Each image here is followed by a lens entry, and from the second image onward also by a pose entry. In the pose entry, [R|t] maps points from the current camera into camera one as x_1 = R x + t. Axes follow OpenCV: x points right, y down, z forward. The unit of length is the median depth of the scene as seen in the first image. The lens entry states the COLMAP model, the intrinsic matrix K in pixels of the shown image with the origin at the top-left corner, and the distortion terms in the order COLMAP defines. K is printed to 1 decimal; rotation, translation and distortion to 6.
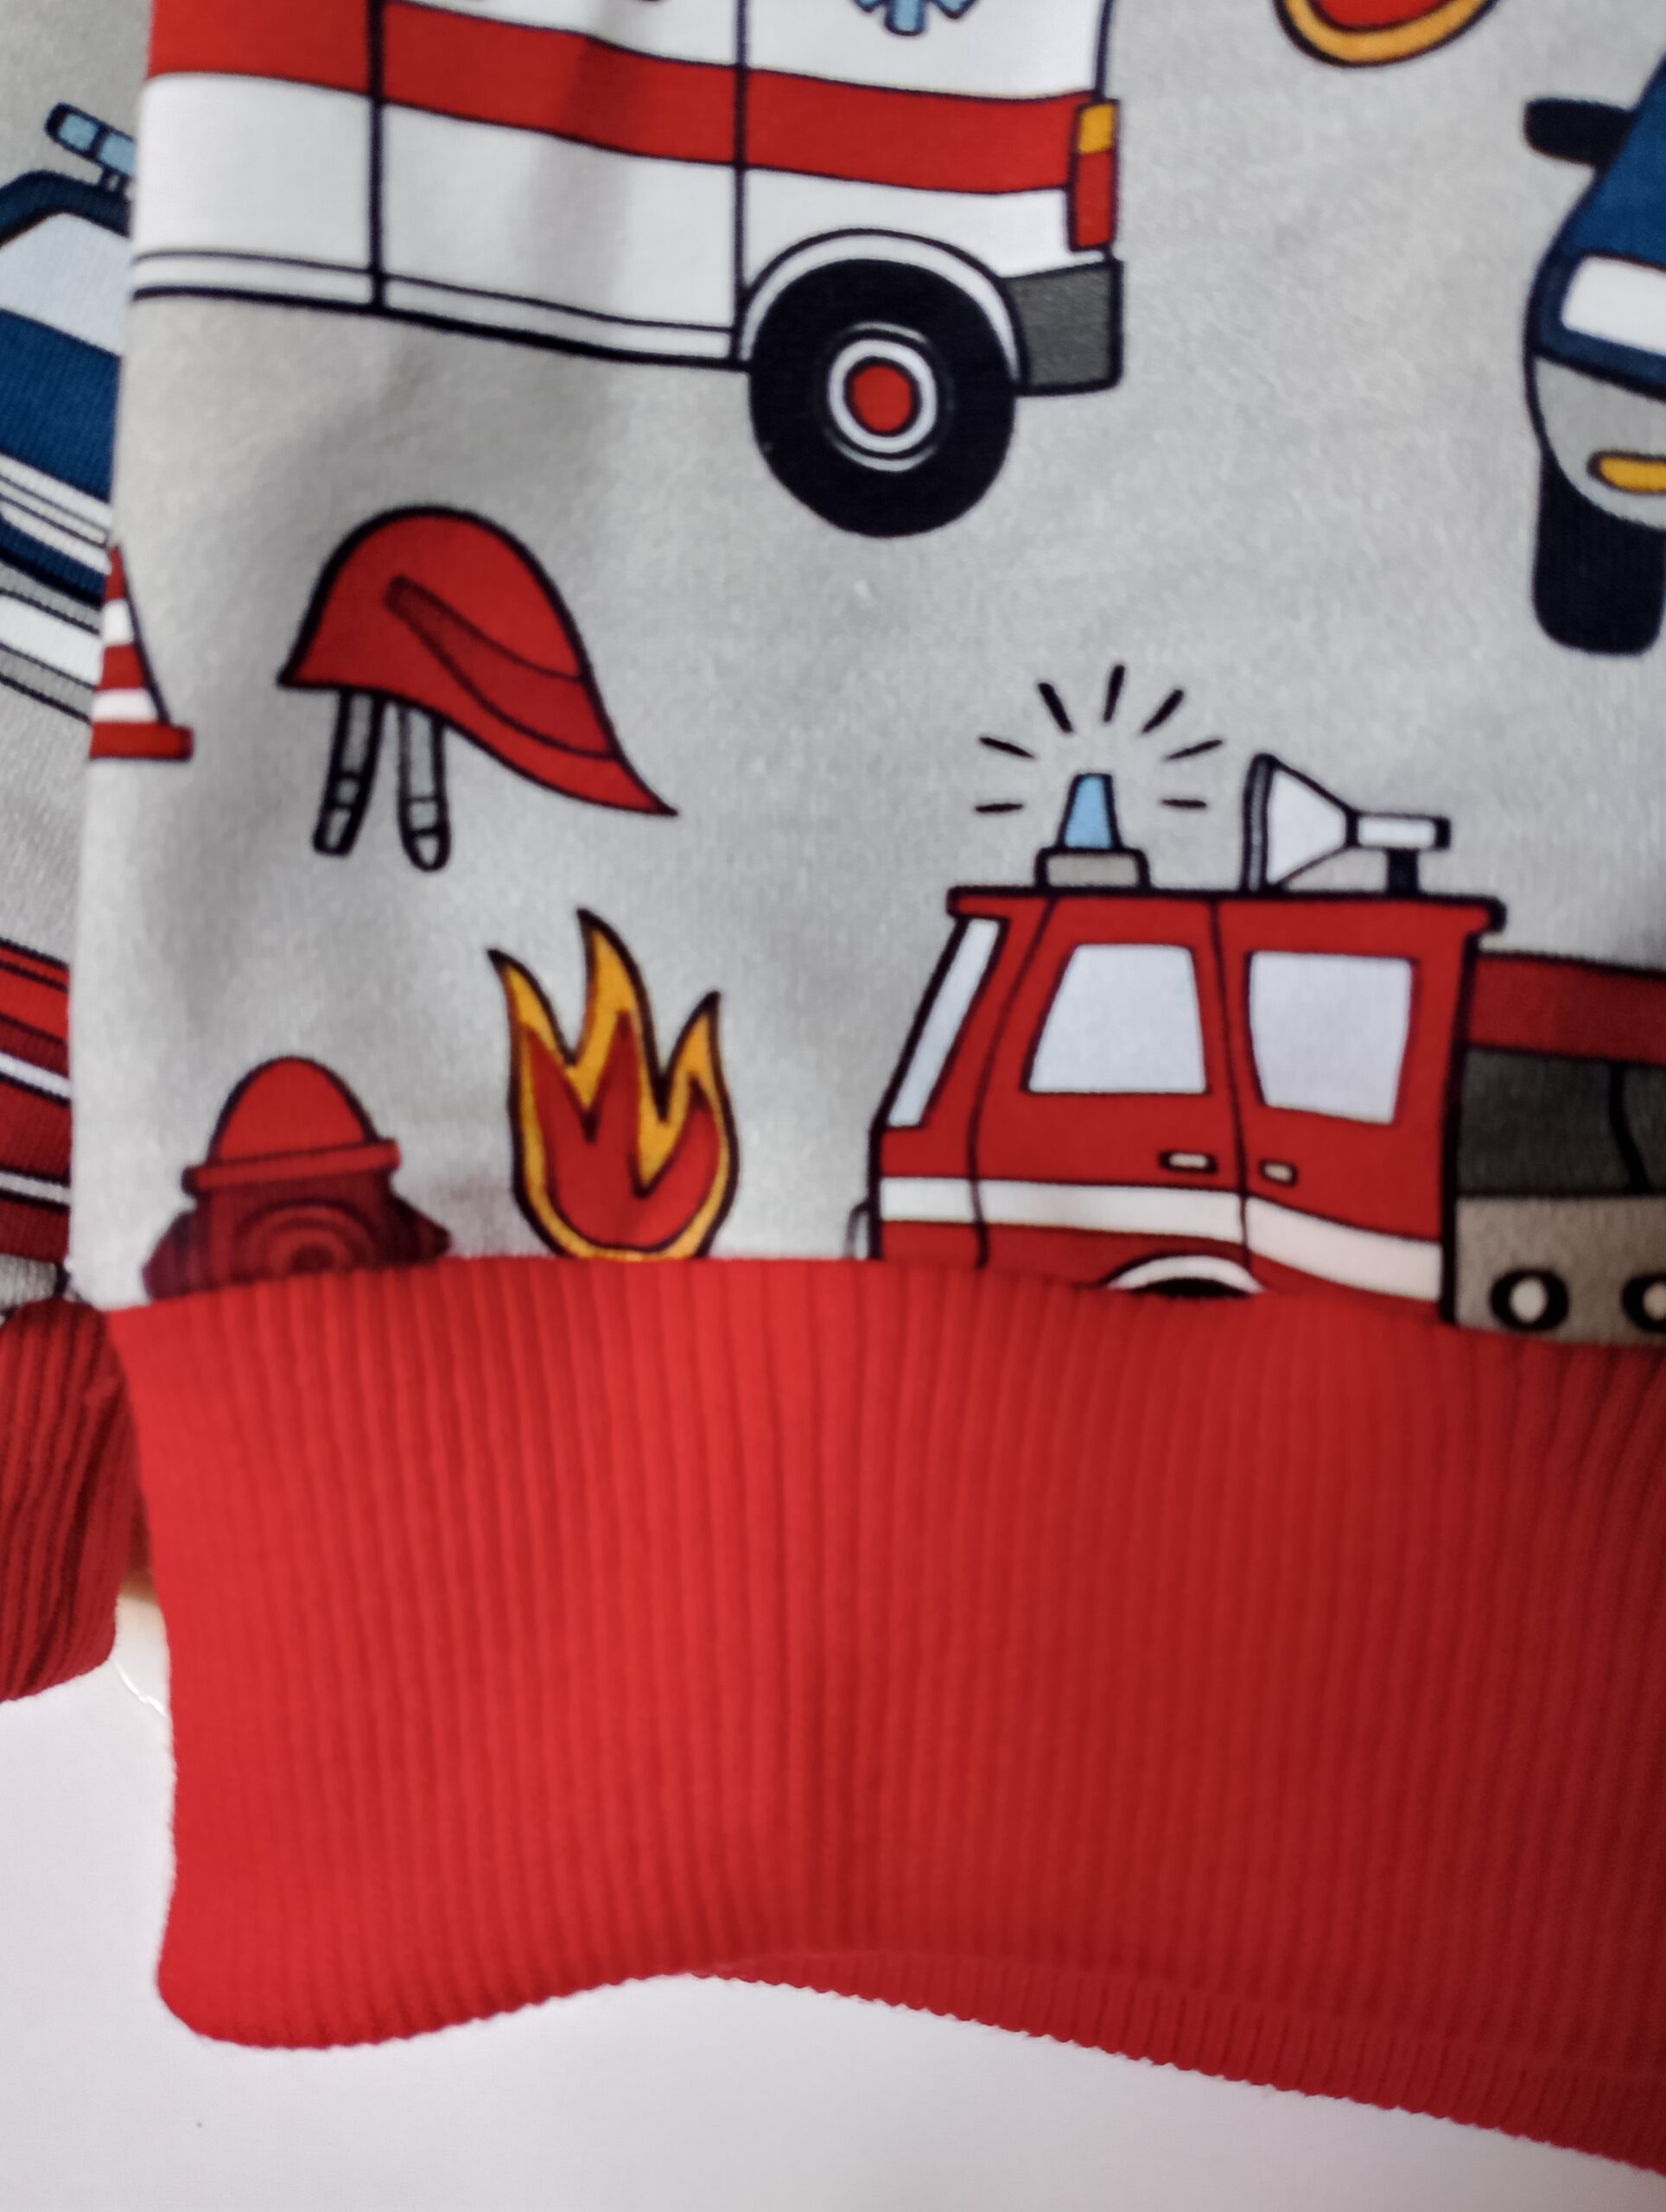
lens RADIAL K [[1770.4, 0, 849.2], [0, 1770.4, 1111.1], [0, 0, 1]] dist [0.036869, -0.145540]
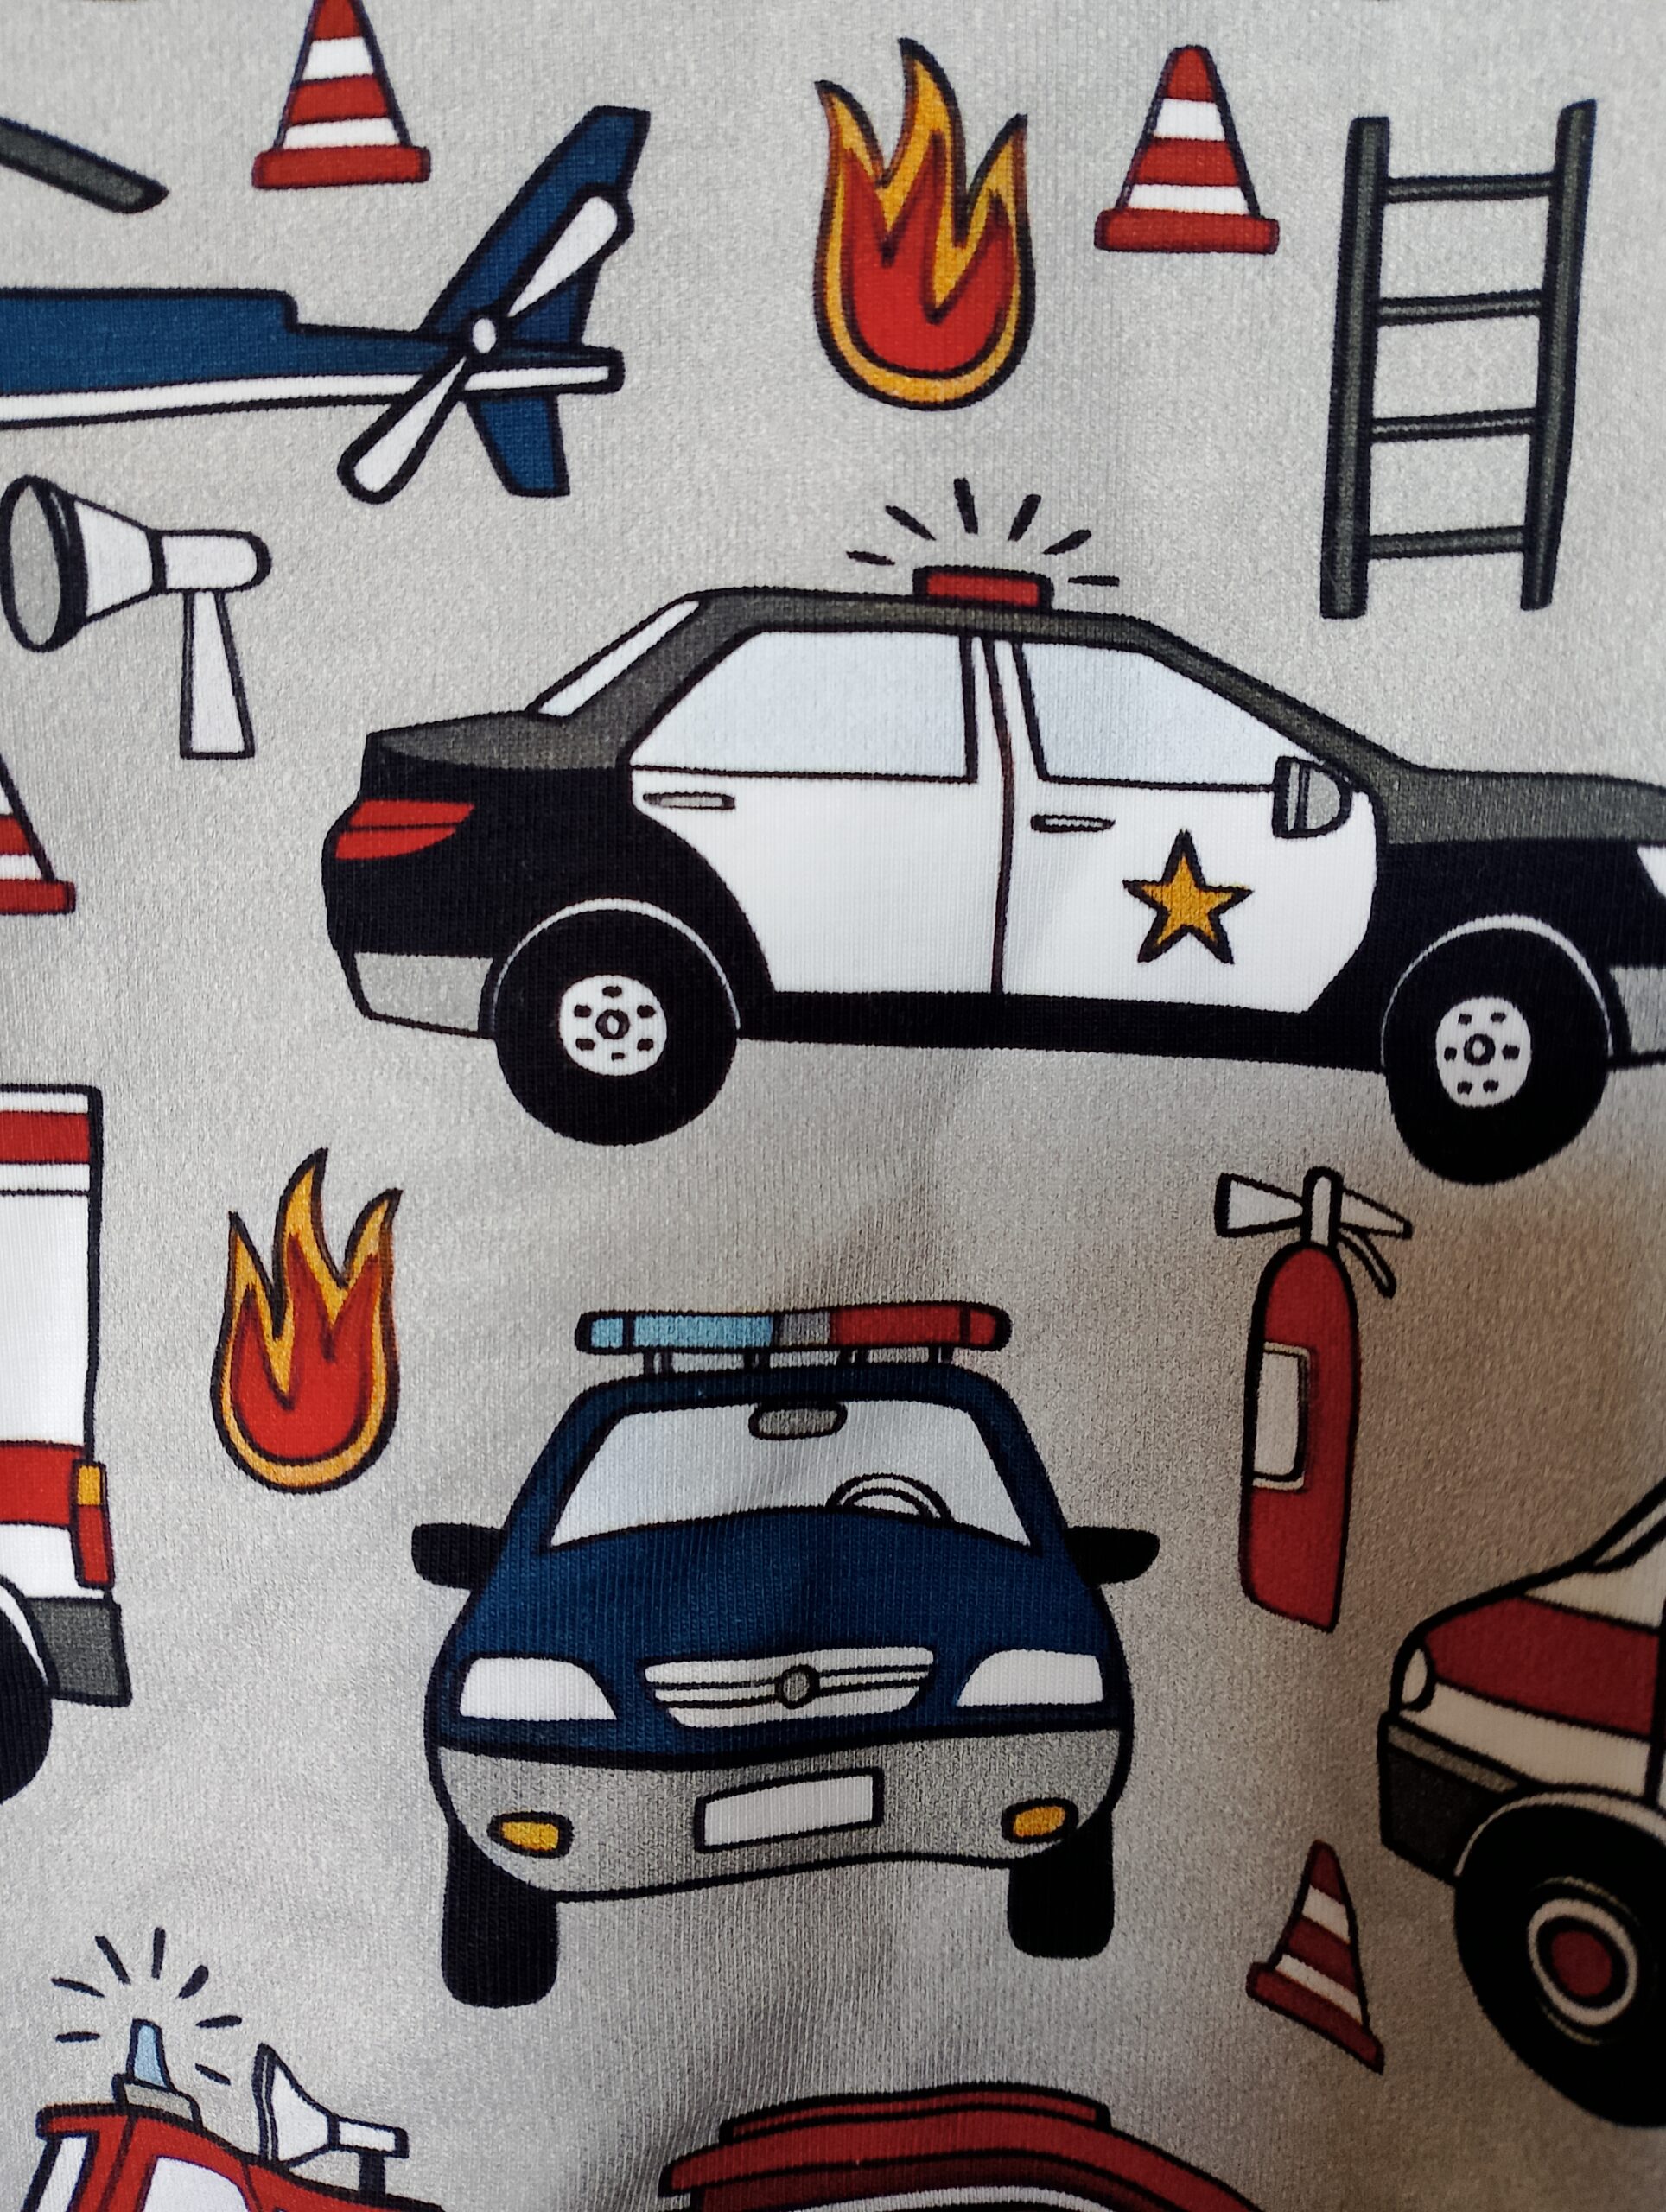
lens RADIAL K [[1770.4, 0, 849.2], [0, 1770.4, 1111.1], [0, 0, 1]] dist [0.036869, -0.145540]
pose [[0.979209, -0.074544, 0.188663, 0.415959], [0.087811, 0.994146, -0.062957, -0.670674], [-0.182865, 0.078214, 0.980022, -0.225135]]
